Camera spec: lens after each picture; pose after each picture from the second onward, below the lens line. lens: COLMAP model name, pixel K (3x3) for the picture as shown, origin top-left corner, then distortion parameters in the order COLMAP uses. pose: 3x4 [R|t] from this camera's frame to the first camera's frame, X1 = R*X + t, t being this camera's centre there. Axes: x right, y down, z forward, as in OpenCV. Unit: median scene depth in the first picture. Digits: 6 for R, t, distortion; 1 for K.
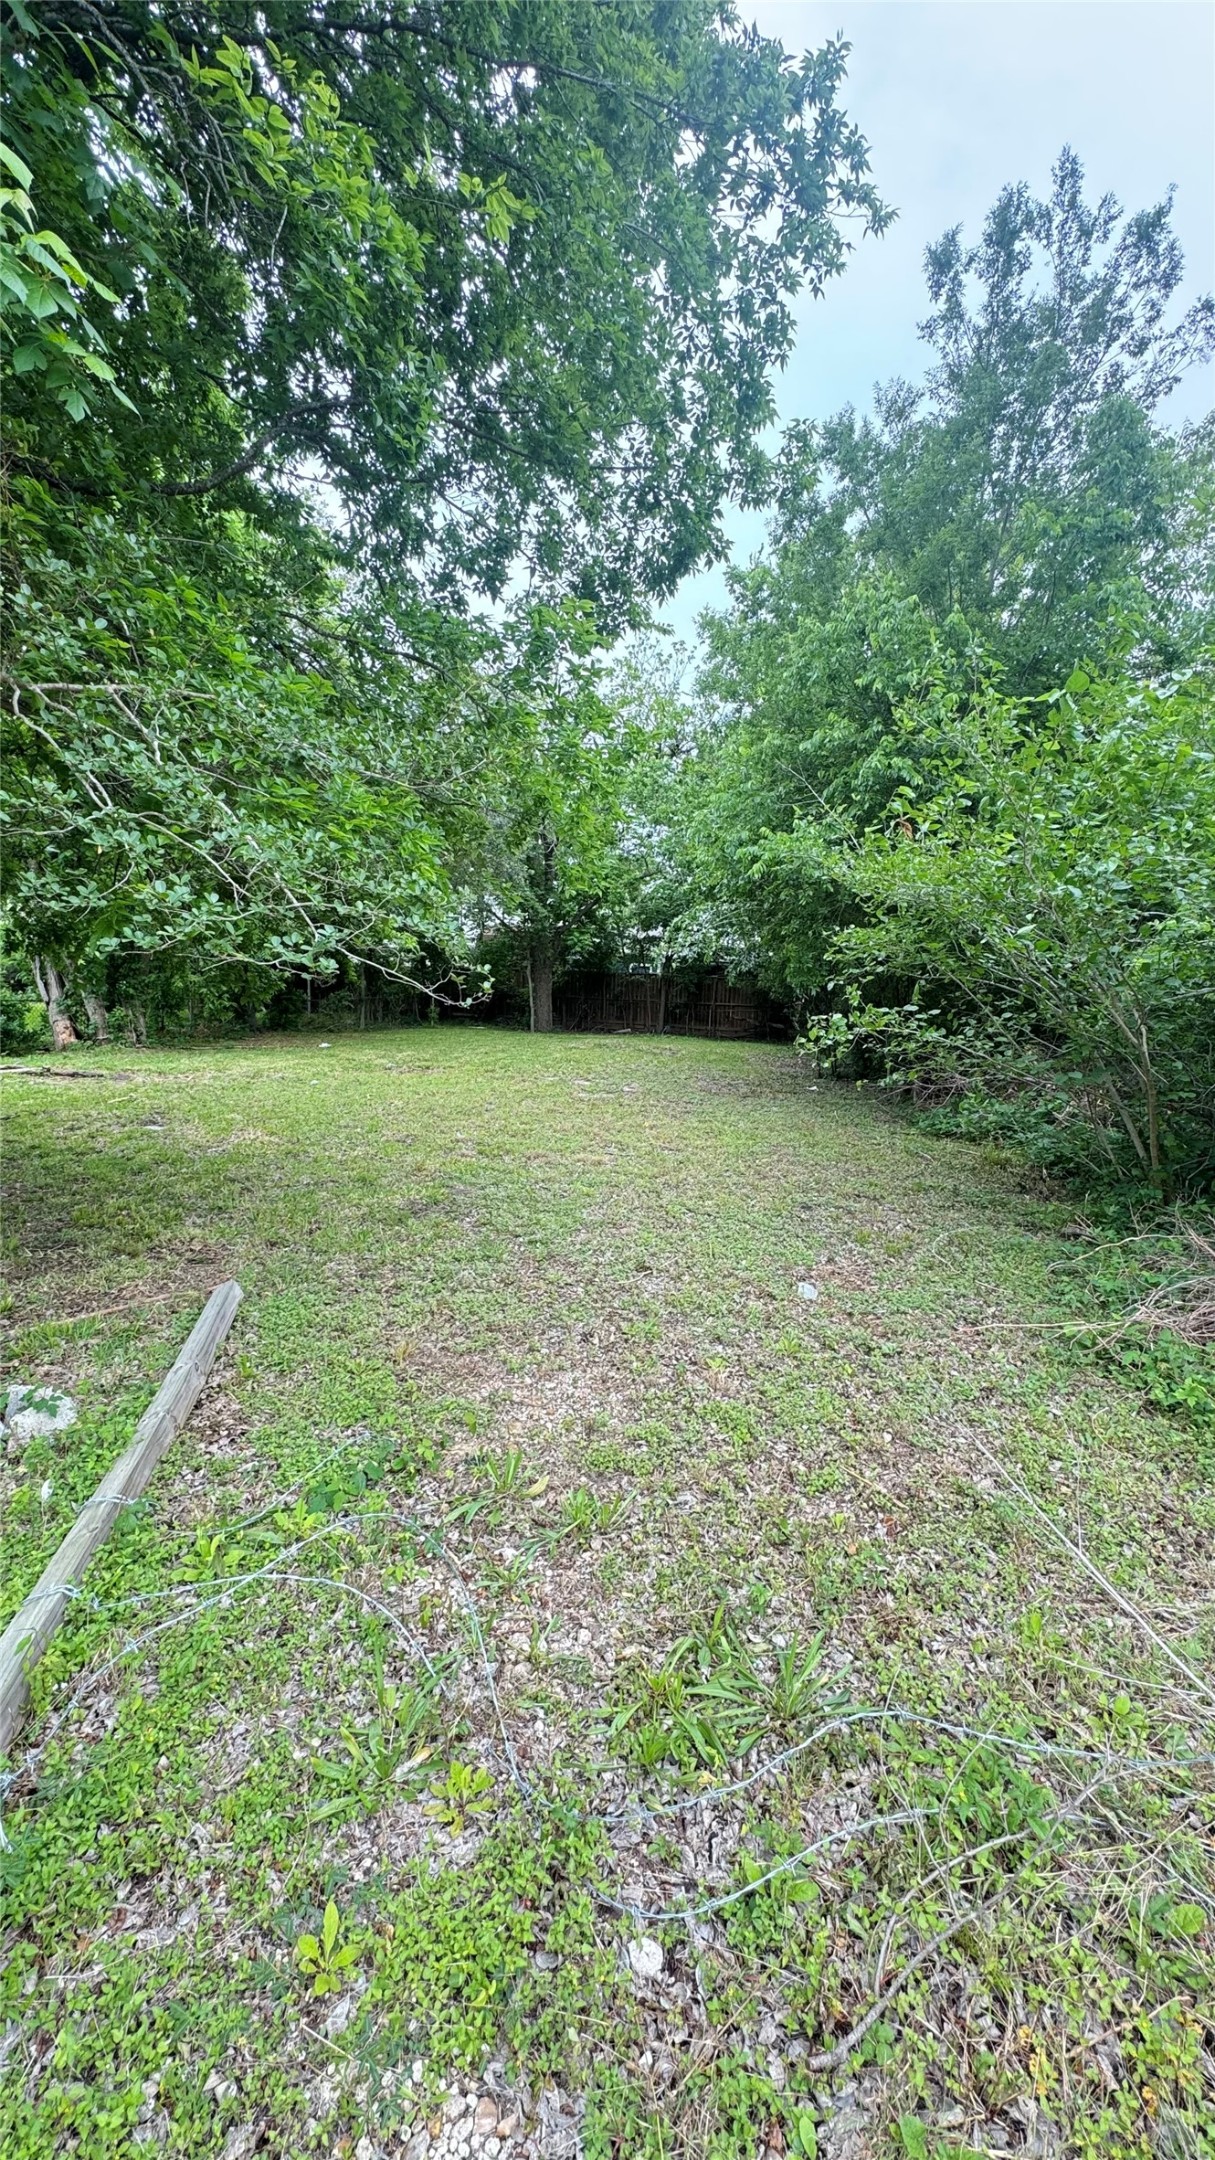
lens RADIAL K [[864.4, 0, 611.0], [0, 864.4, 1085.0], [0, 0, 1]] dist [-0.008617, 0.001114]
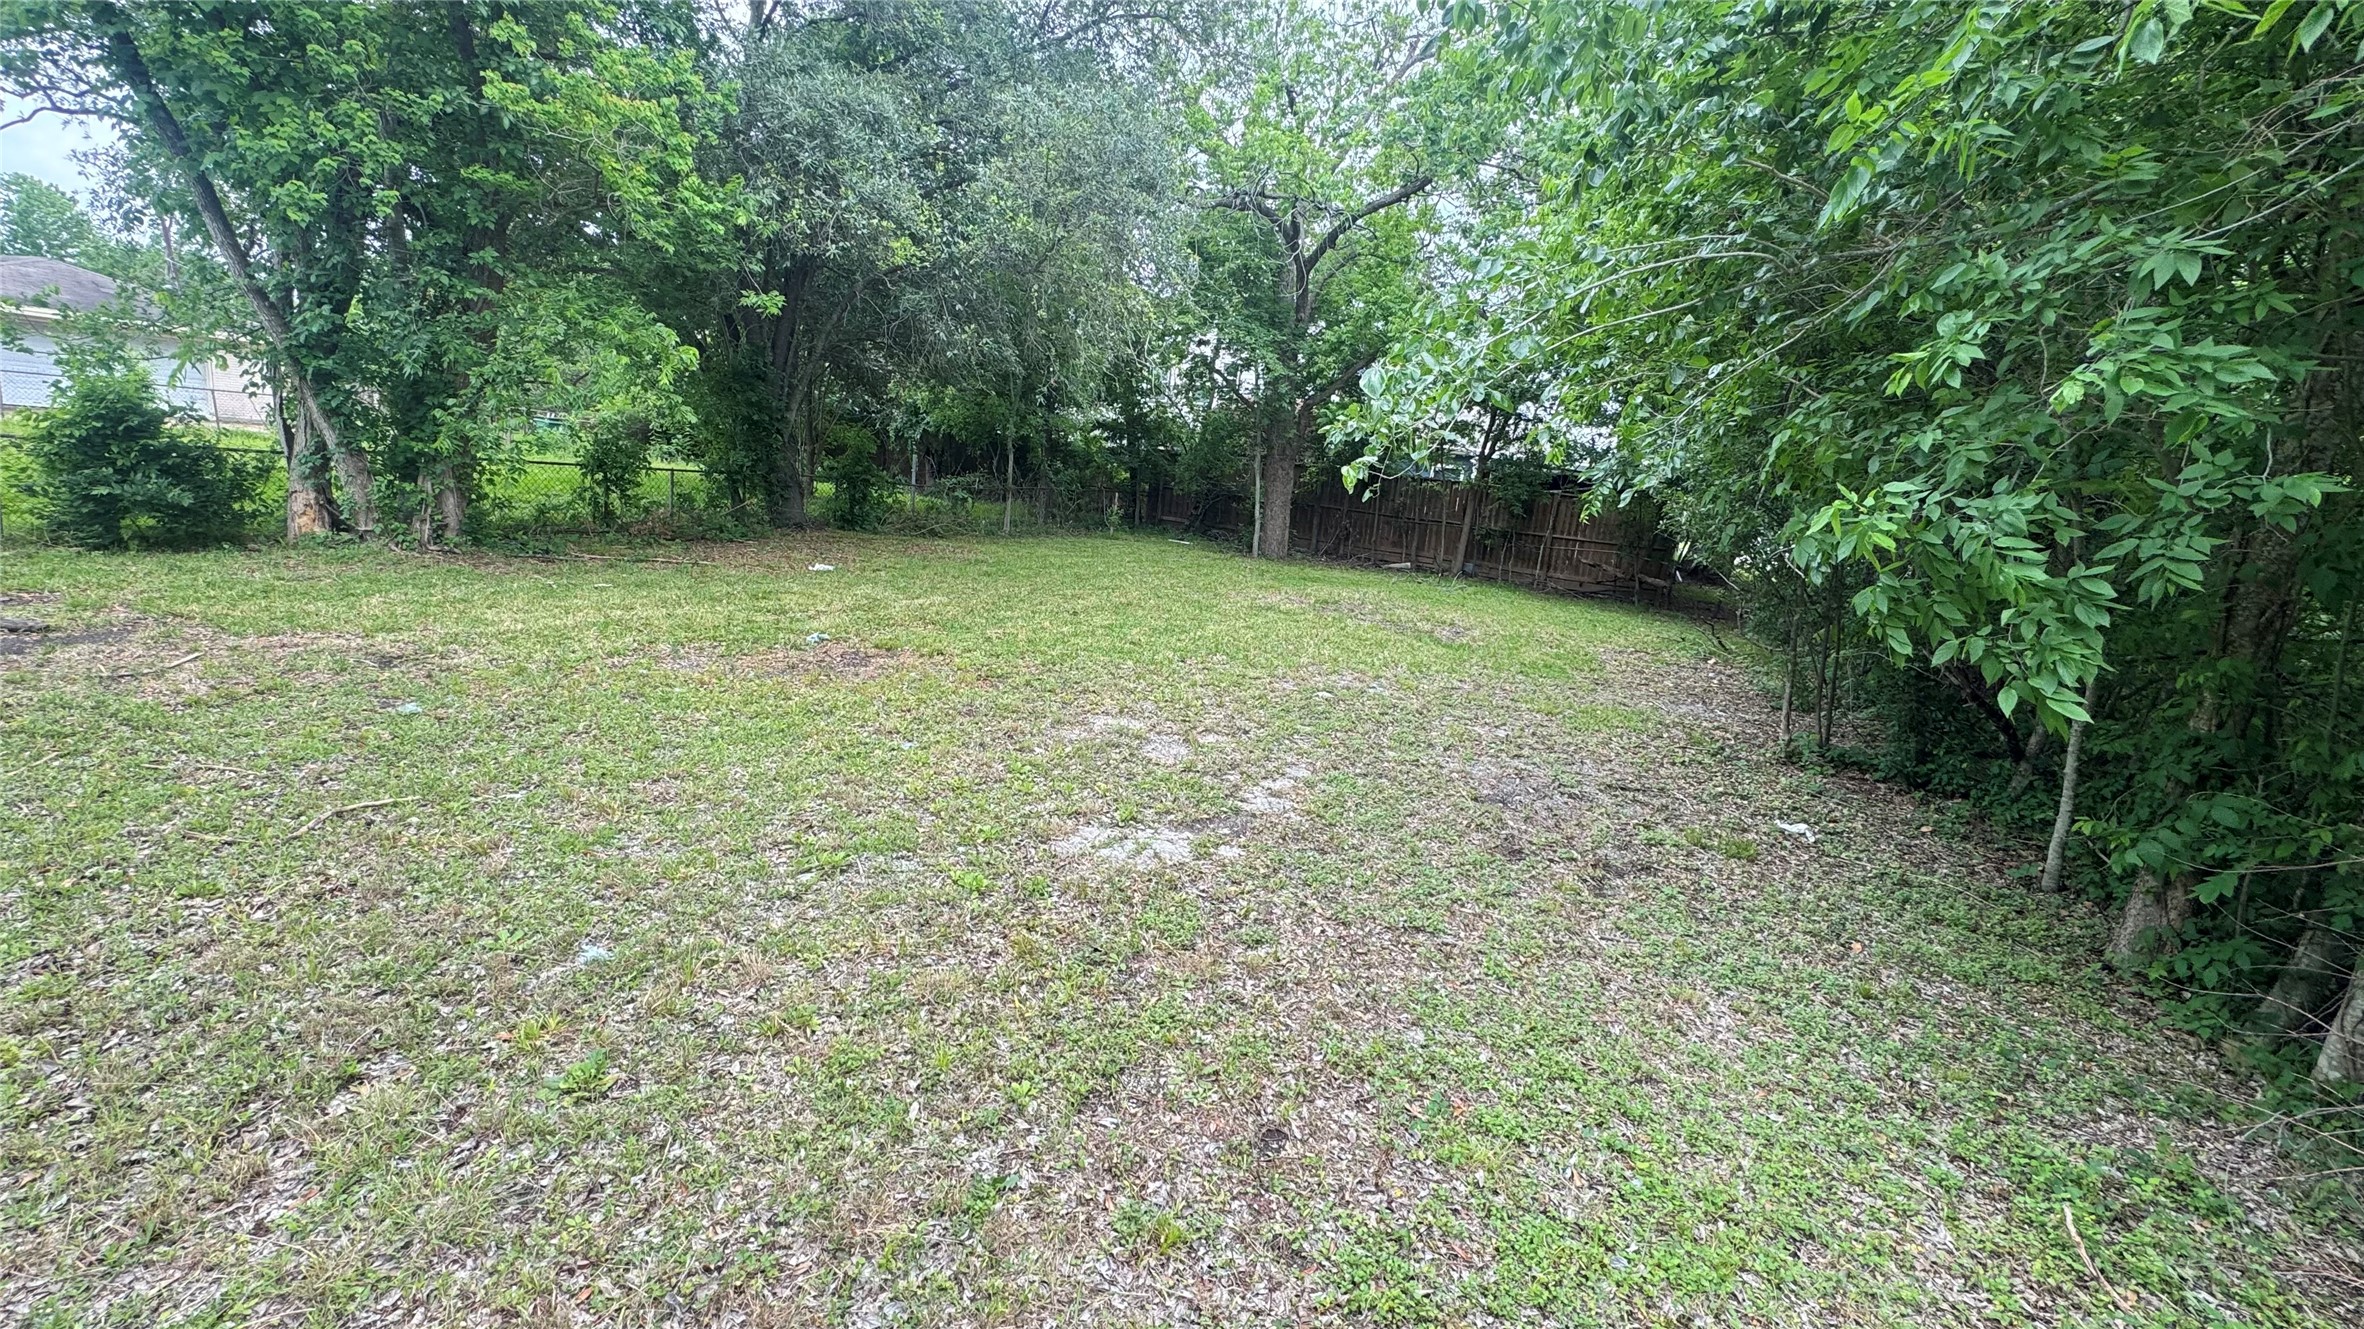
lens RADIAL K [[946.0, 0, 1186.6], [0, 946.0, 657.0], [0, 0, 1]] dist [-0.008617, 0.001114]
pose [[0.966194, 0.113660, -0.231408, 0.220801], [-0.097183, 0.991929, 0.081437, -0.248117], [0.238797, -0.056195, 0.969442, 1.801005]]
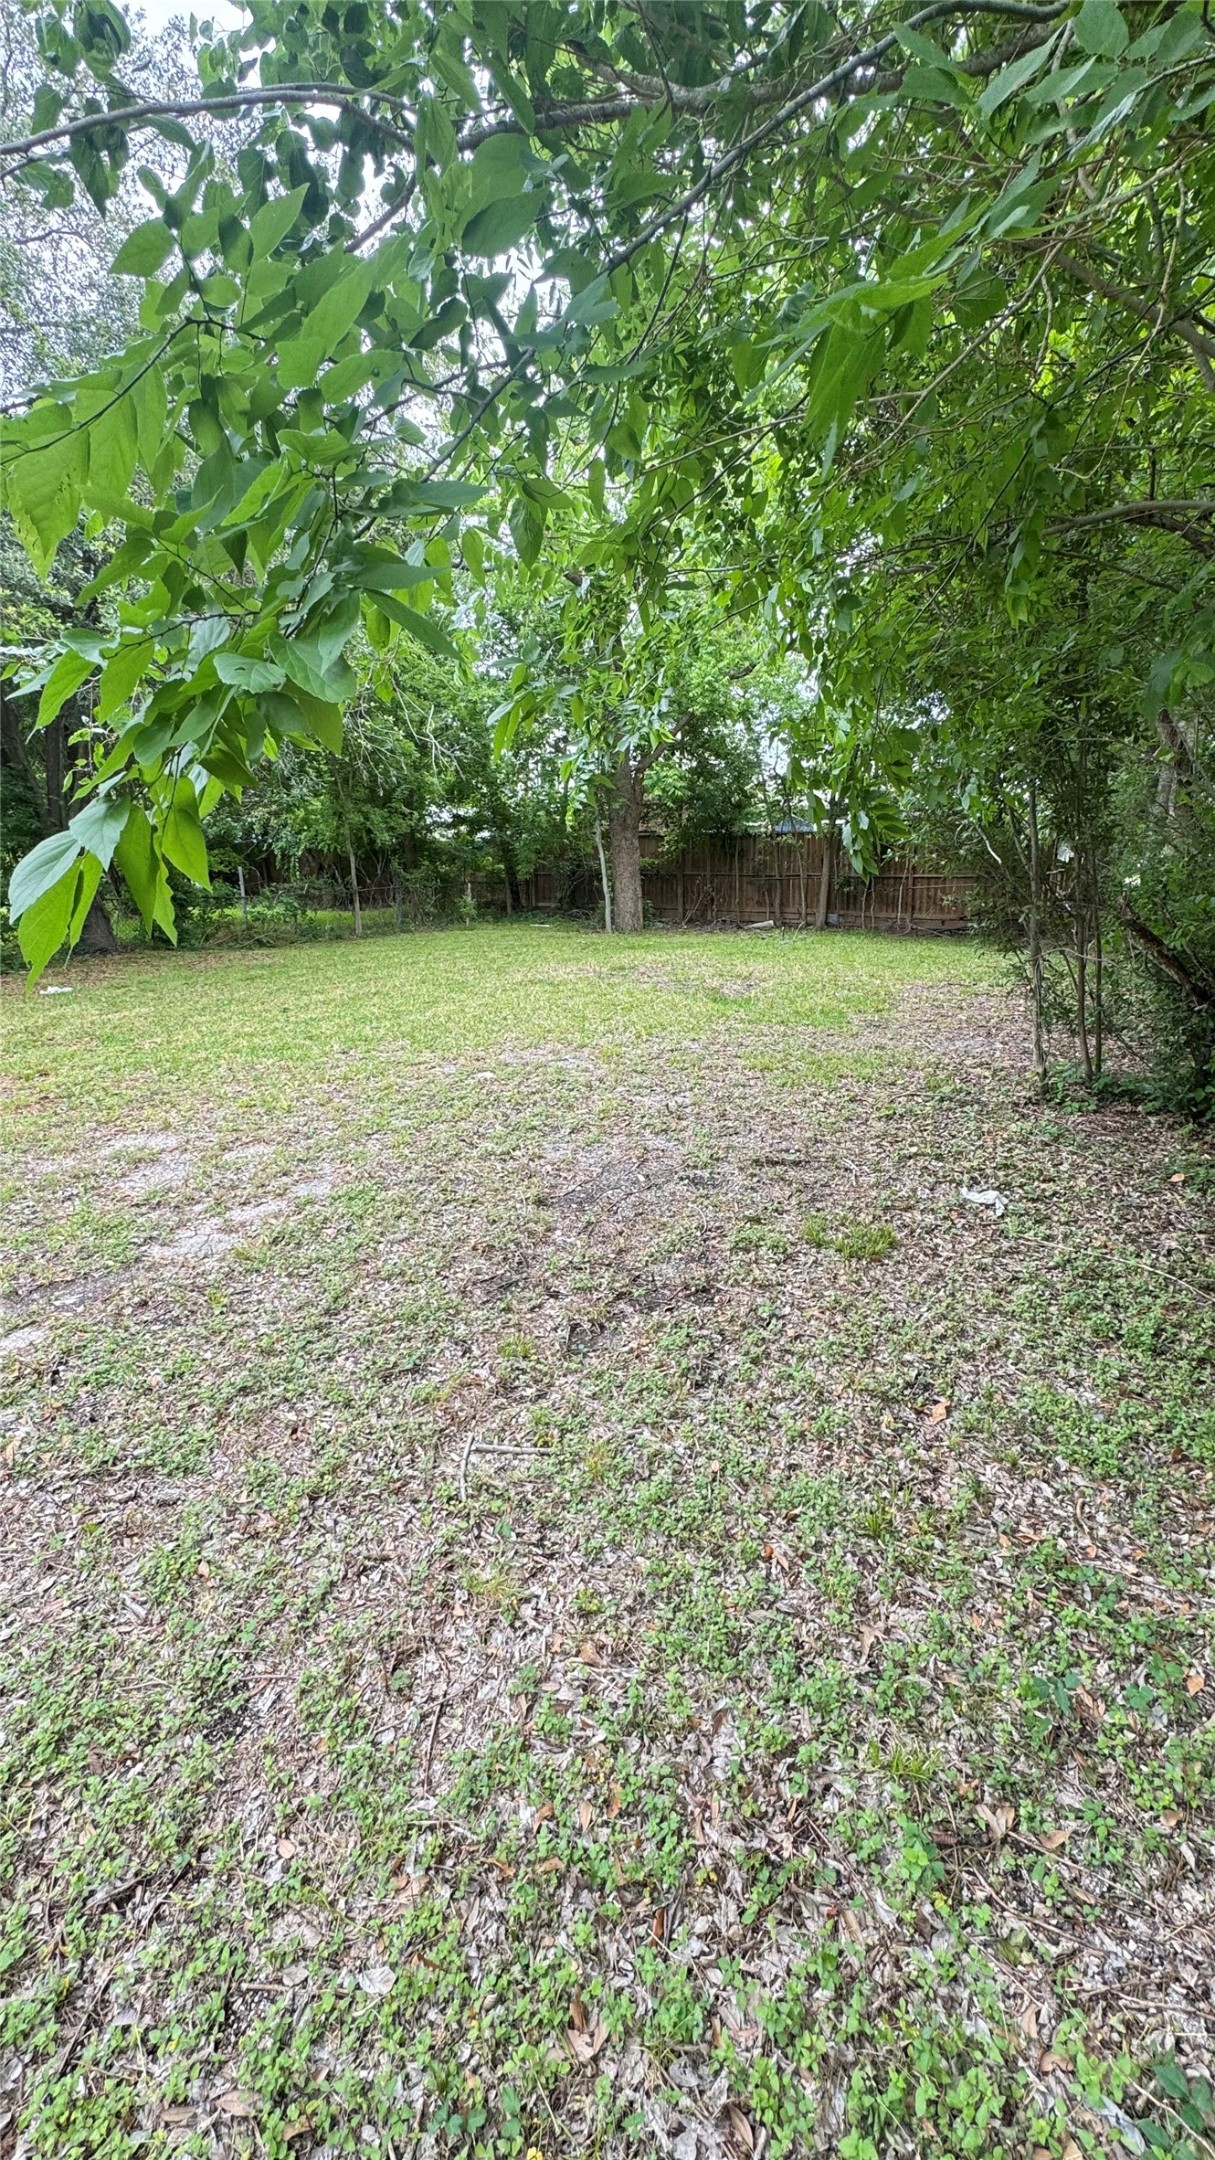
lens RADIAL K [[864.4, 0, 618.6], [0, 864.4, 1079.0], [0, 0, 1]] dist [-0.008617, 0.001114]
pose [[0.961023, 0.024325, -0.275398, 0.637242], [0.012688, 0.991192, 0.131824, -0.233620], [0.276179, -0.130181, 0.952249, 2.310505]]
